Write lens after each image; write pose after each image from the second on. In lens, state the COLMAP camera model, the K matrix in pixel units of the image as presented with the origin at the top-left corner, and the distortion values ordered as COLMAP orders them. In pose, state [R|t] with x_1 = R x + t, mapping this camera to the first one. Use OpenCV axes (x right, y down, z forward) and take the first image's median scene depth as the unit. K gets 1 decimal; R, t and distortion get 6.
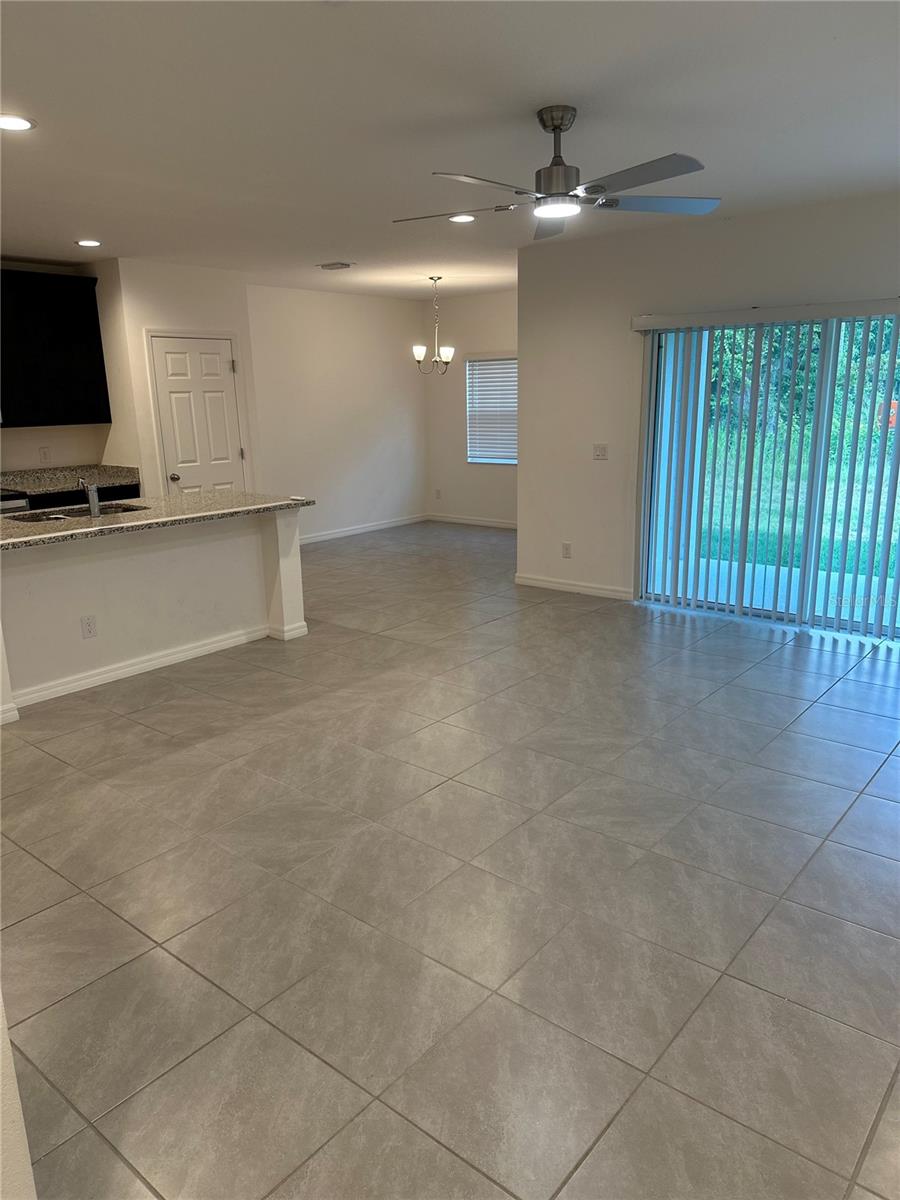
lens RADIAL K [[843.2, 0, 450.9], [0, 843.2, 600.2], [0, 0, 1]] dist [0.009928, 0.000445]
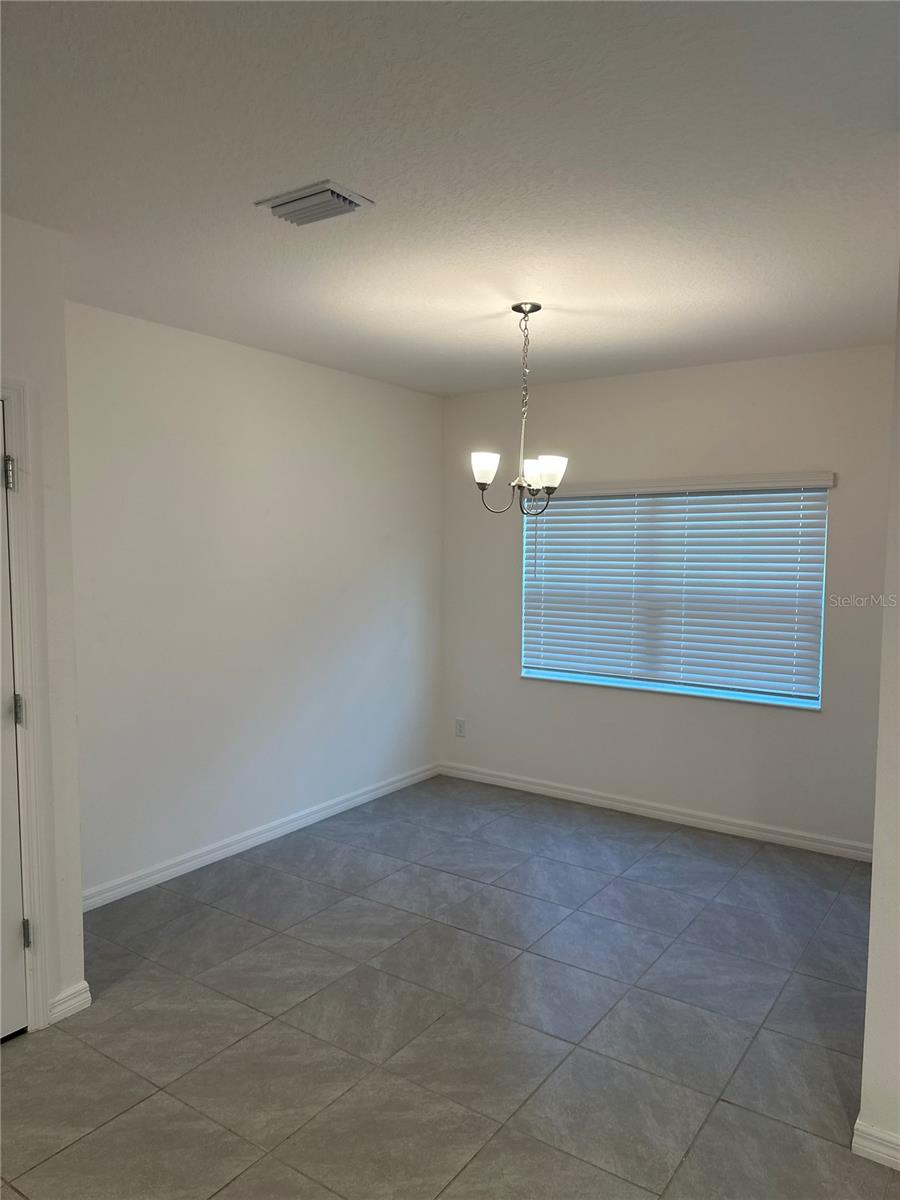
lens RADIAL K [[843.2, 0, 447.5], [0, 843.2, 600.9], [0, 0, 1]] dist [0.009928, 0.000445]
pose [[0.995799, 0.037997, 0.083312, -0.075595], [-0.022232, 0.982942, -0.182568, -0.111956], [-0.088827, 0.179949, 0.979657, 0.460792]]
